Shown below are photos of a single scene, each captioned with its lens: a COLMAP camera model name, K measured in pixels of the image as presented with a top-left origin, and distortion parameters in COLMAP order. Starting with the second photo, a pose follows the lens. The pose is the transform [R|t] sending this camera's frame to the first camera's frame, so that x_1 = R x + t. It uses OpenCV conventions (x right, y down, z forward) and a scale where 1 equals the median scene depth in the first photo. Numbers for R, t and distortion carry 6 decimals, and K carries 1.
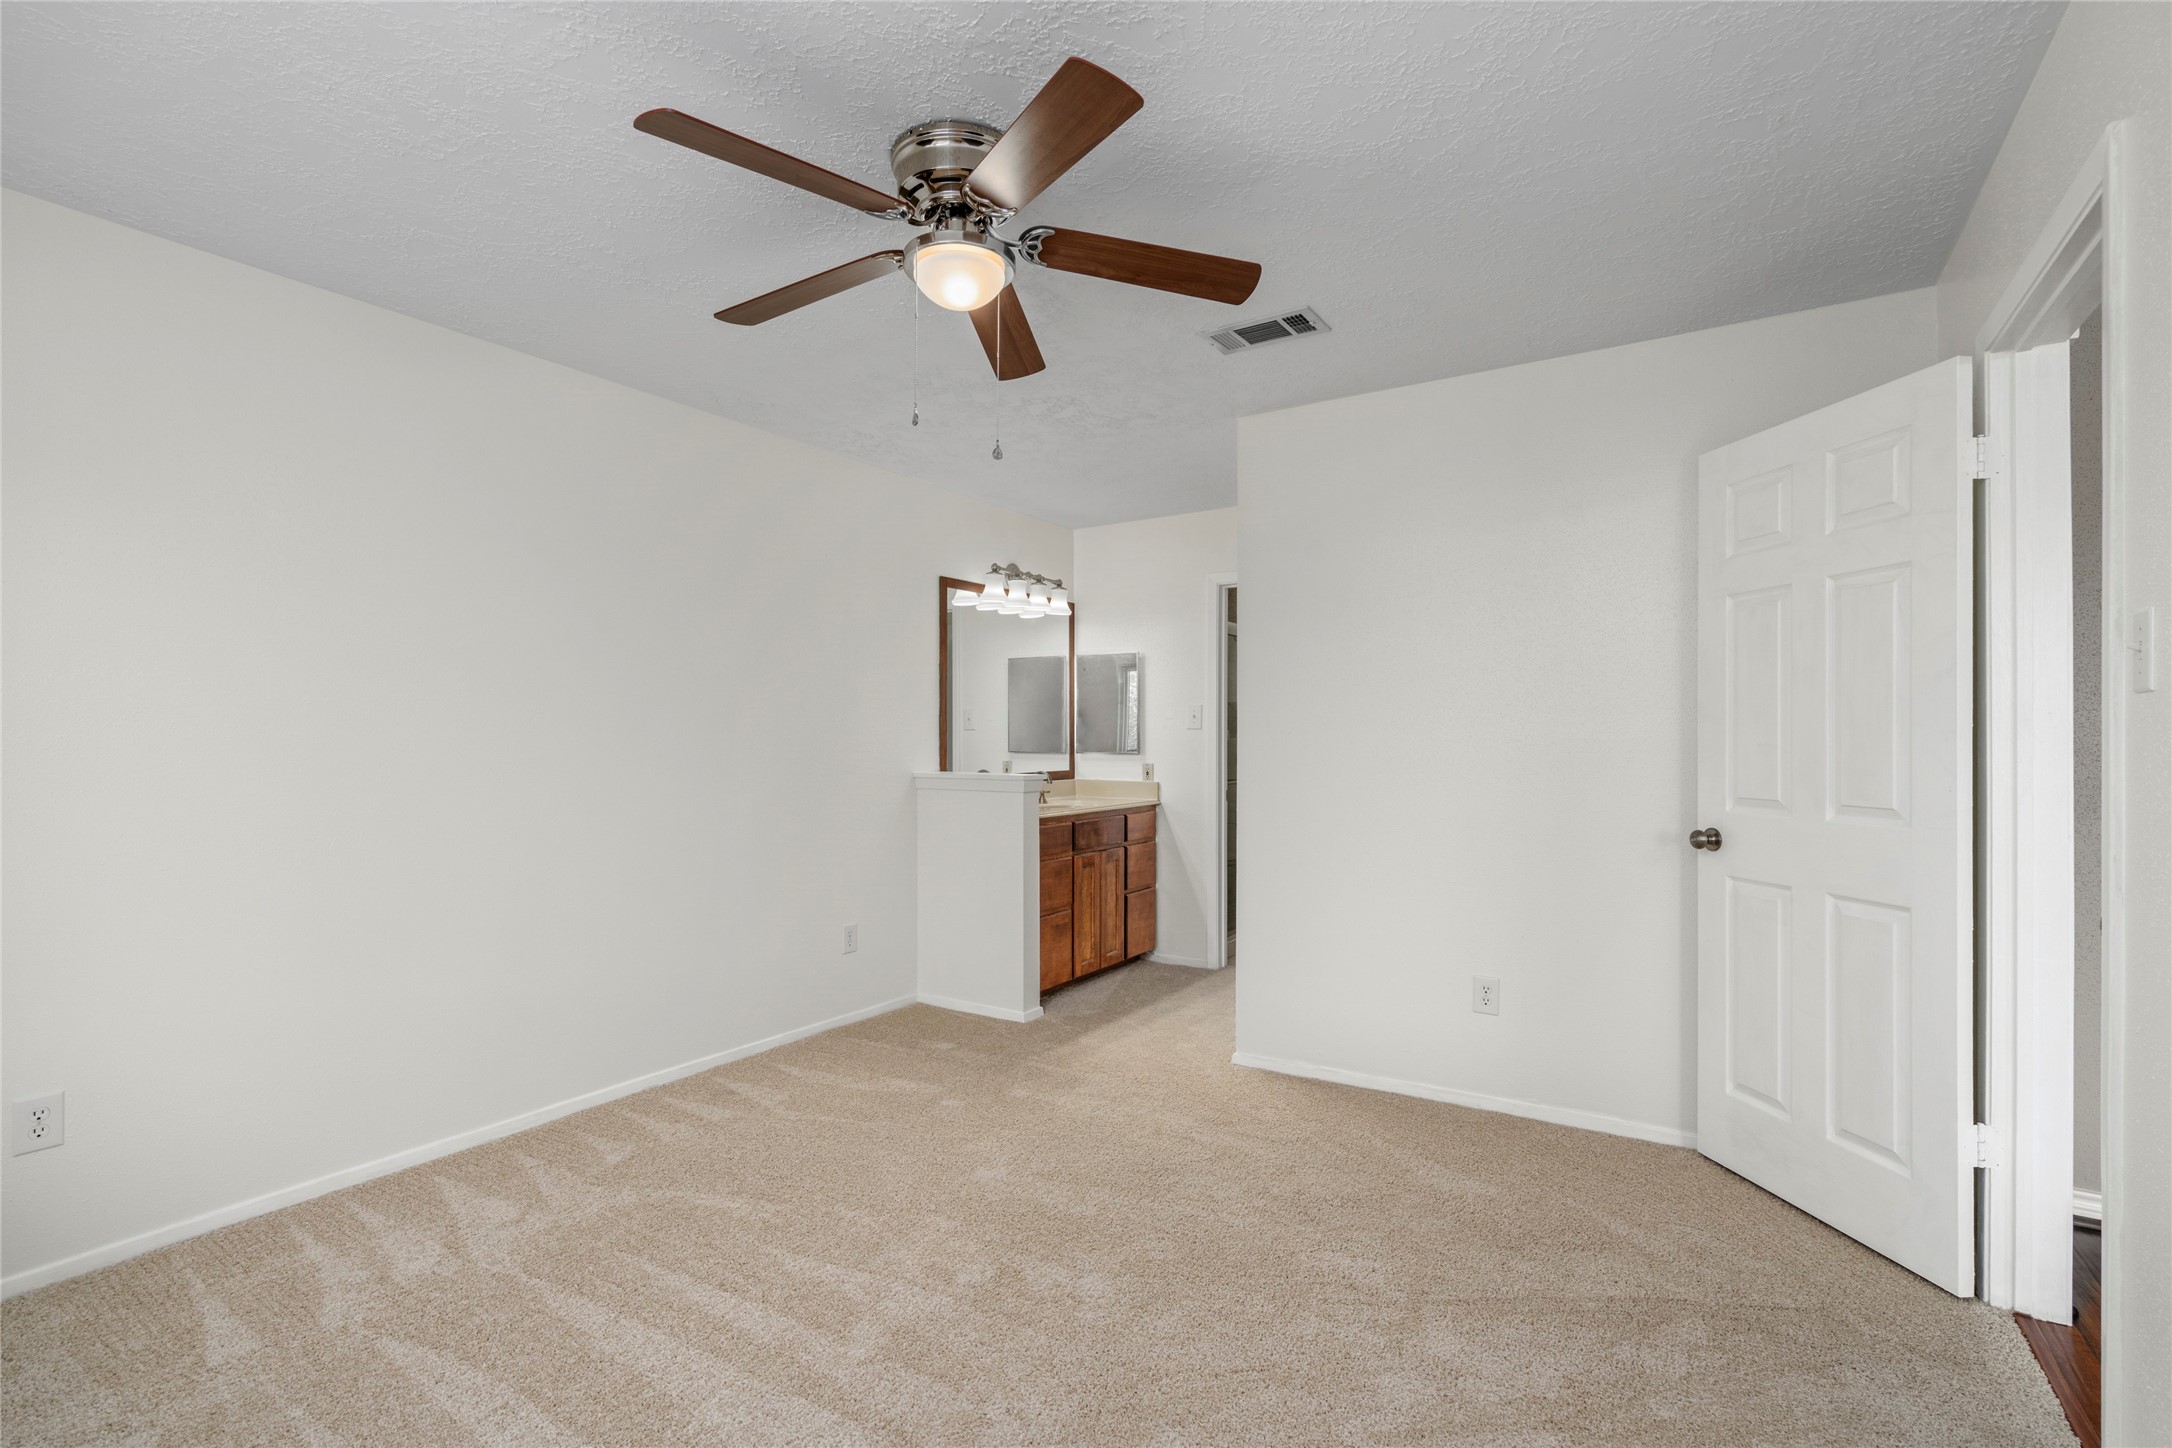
lens RADIAL K [[989.5, 0, 1085.0], [0, 989.5, 732.6], [0, 0, 1]] dist [-0.007179, 0.001169]
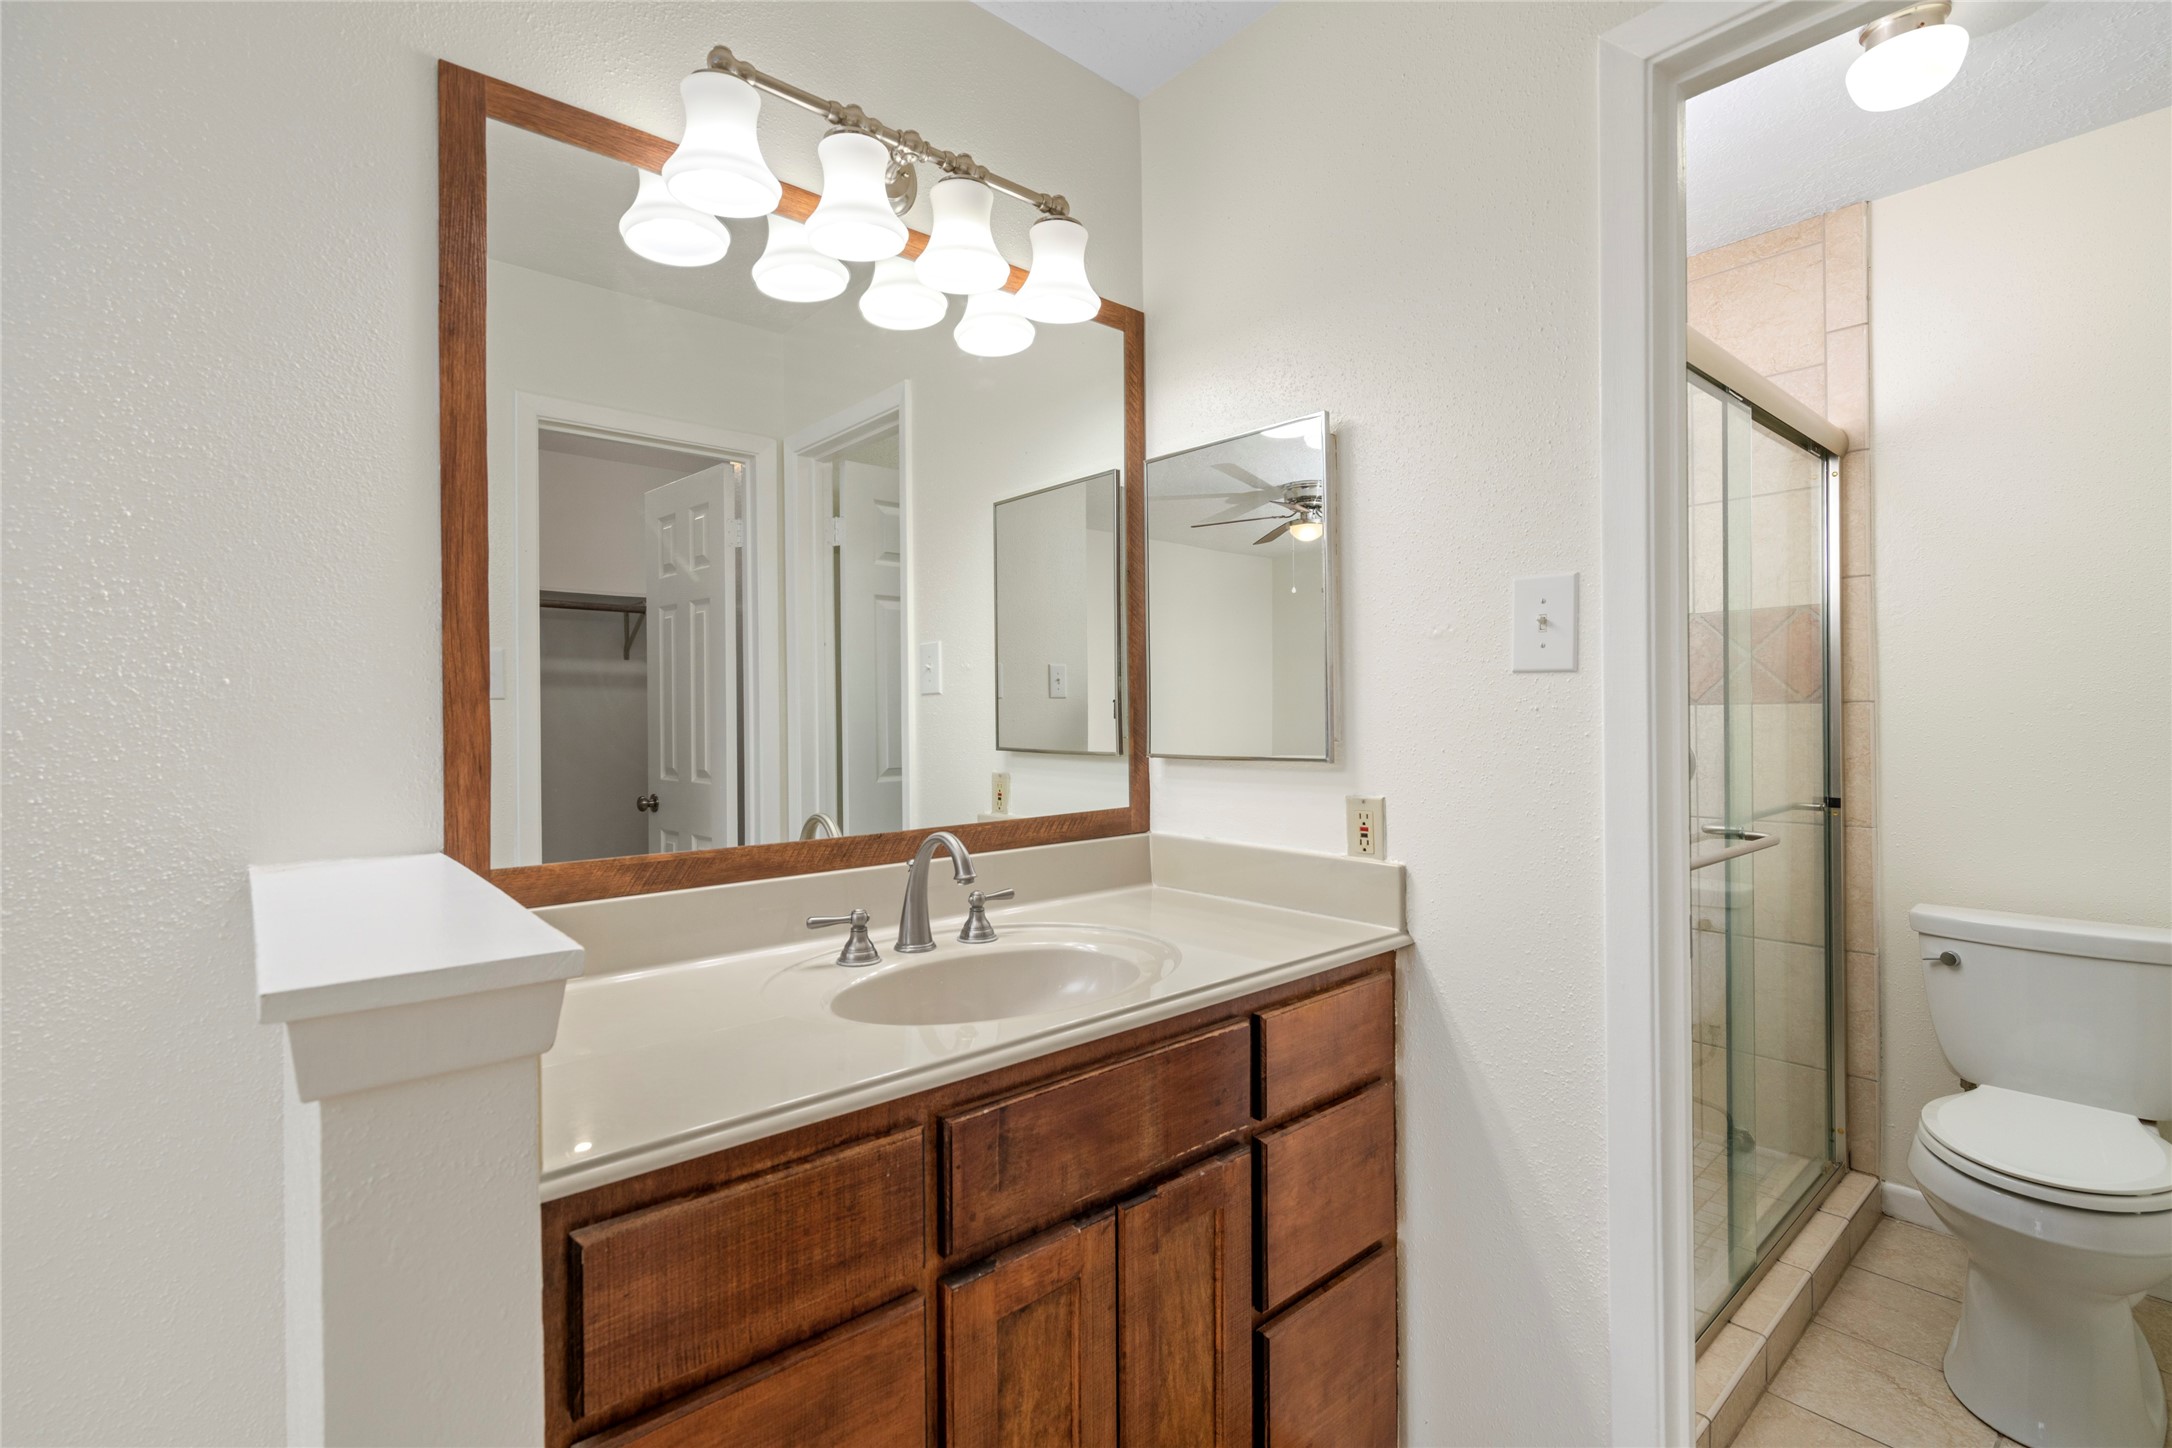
lens RADIAL K [[989.5, 0, 1086.6], [0, 989.5, 716.6], [0, 0, 1]] dist [-0.007179, 0.001169]
pose [[0.960074, -0.009984, -0.279568, 0.068020], [0.013183, 0.999867, 0.009565, 0.004309], [0.279435, -0.012869, 0.960078, 0.726569]]
